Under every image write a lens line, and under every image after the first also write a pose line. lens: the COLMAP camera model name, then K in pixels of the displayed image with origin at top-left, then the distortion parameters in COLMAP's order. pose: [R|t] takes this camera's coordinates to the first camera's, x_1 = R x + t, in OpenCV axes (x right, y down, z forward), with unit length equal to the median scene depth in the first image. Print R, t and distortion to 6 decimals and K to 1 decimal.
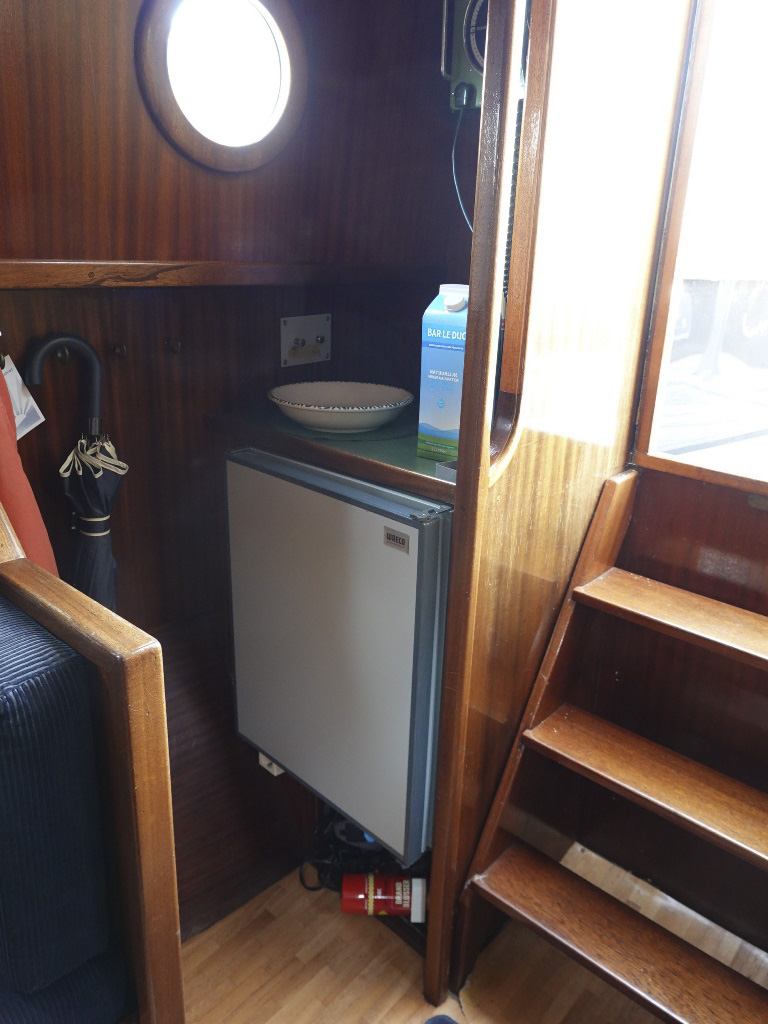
lens RADIAL K [[774.9, 0, 384.0], [0, 774.9, 512.0], [0, 0, 1]] dist [0.008190, 0.004627]
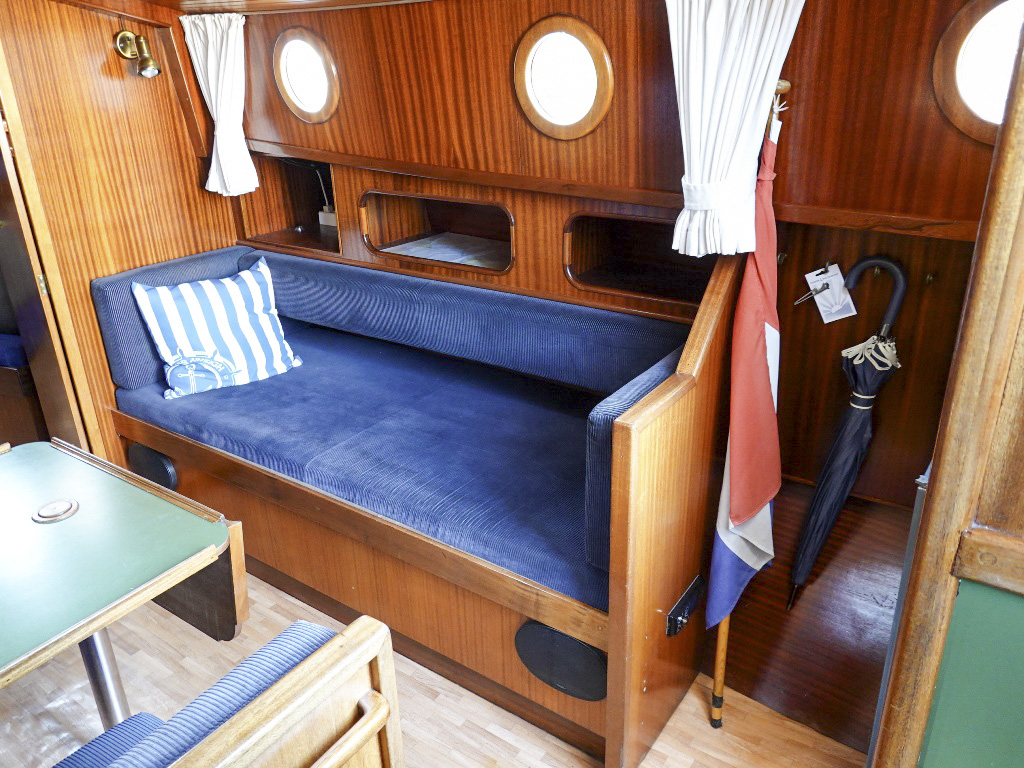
lens RADIAL K [[774.9, 0, 512.0], [0, 774.9, 384.0], [0, 0, 1]] dist [0.008190, 0.004627]
pose [[0.119767, 0.351694, -0.928422, 0.876203], [-0.308905, 0.901935, 0.301812, -0.252903], [0.943522, 0.250647, 0.216662, 0.173641]]
